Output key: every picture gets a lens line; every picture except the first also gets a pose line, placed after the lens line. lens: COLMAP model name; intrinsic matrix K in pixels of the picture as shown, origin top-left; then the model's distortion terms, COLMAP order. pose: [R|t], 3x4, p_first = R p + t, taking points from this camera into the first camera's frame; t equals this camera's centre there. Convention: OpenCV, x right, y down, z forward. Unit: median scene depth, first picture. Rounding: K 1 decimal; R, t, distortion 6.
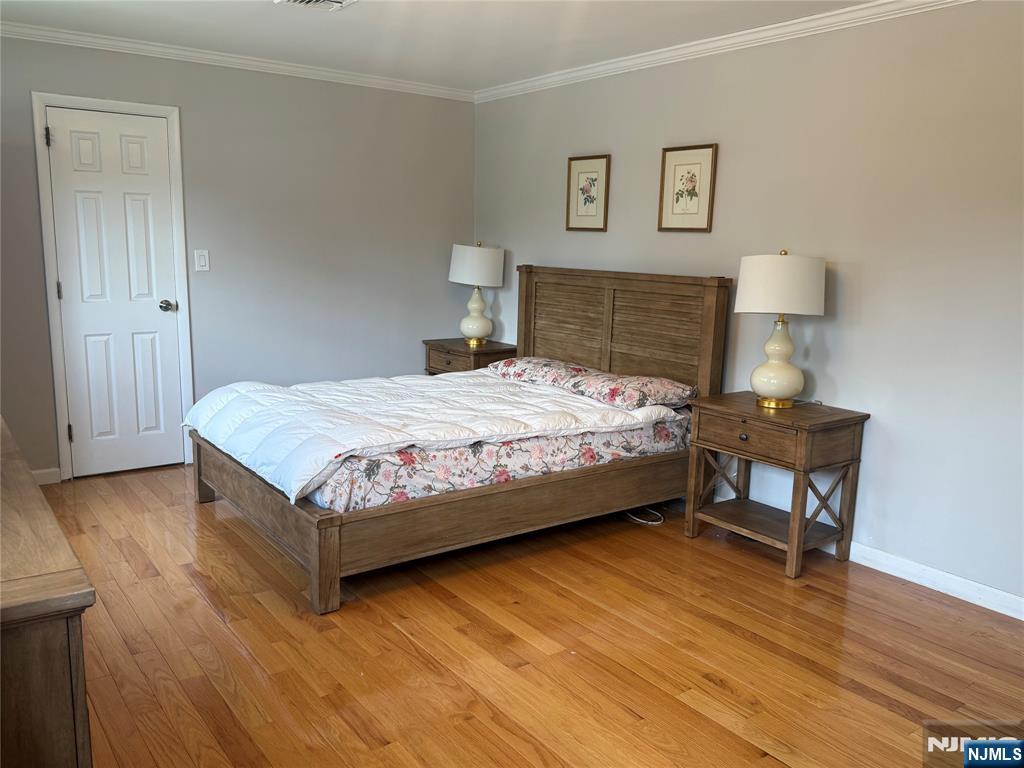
lens RADIAL K [[815.9, 0, 516.4], [0, 815.9, 389.8], [0, 0, 1]] dist [0.166892, -0.317371]
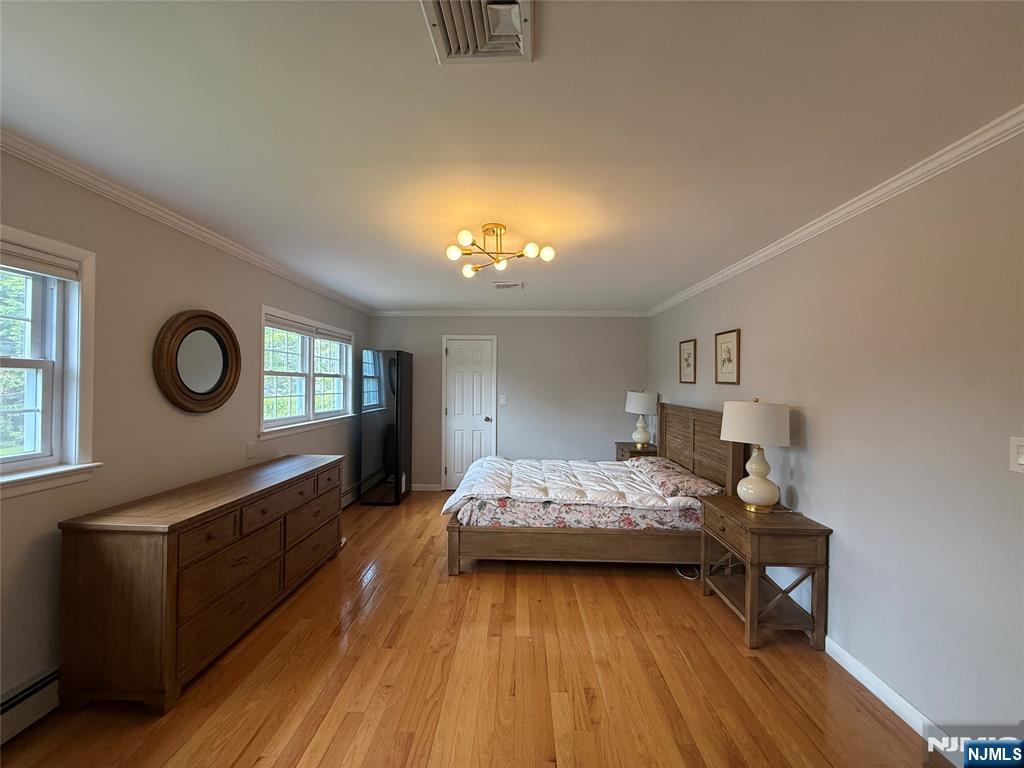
lens RADIAL K [[407.4, 0, 510.8], [0, 407.4, 384.0], [0, 0, 1]] dist [-0.000116, 0.000062]
pose [[0.788798, -0.014028, -0.614493, 0.403833], [-0.099437, 0.983658, -0.150099, -0.043502], [0.606556, 0.179501, 0.774512, 0.190850]]
